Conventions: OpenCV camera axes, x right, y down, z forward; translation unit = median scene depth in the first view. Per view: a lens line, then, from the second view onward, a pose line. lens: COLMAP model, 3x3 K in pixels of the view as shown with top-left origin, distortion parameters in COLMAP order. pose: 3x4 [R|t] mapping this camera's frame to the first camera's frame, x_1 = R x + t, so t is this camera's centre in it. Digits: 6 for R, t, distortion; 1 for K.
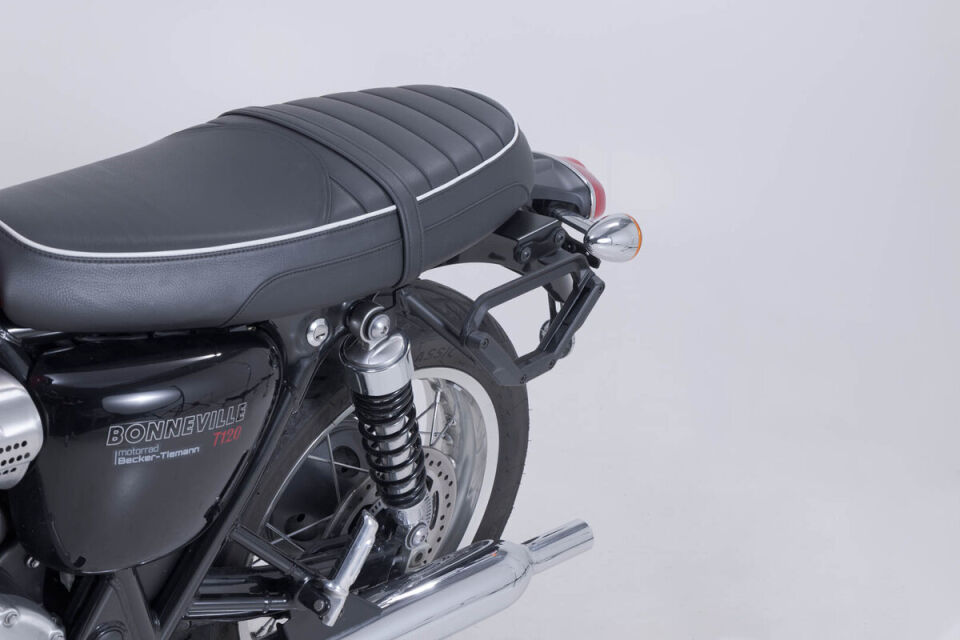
lens RADIAL K [[1351.7, 0, 478.2], [0, 1351.7, 320.5], [0, 0, 1]] dist [0.013802, 0.000000]
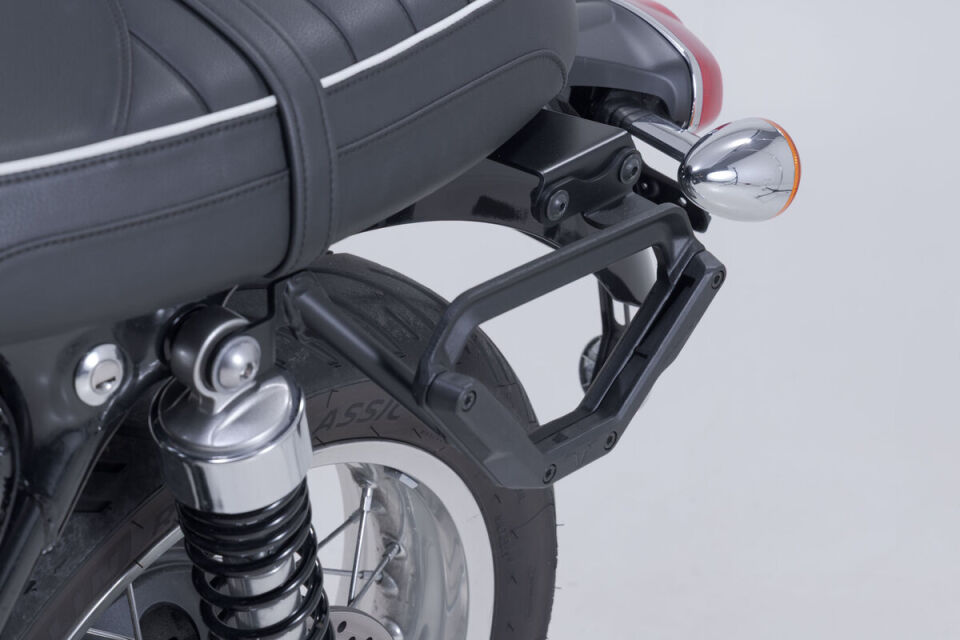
lens RADIAL K [[2514.8, 0, 481.1], [0, 2514.8, 319.9], [0, 0, 1]] dist [0.039352, 0.000000]
pose [[0.999874, 0.010286, 0.012113, -0.001165], [-0.010333, 0.999939, 0.003826, -0.012617], [-0.012073, -0.003951, 0.999919, 0.137290]]
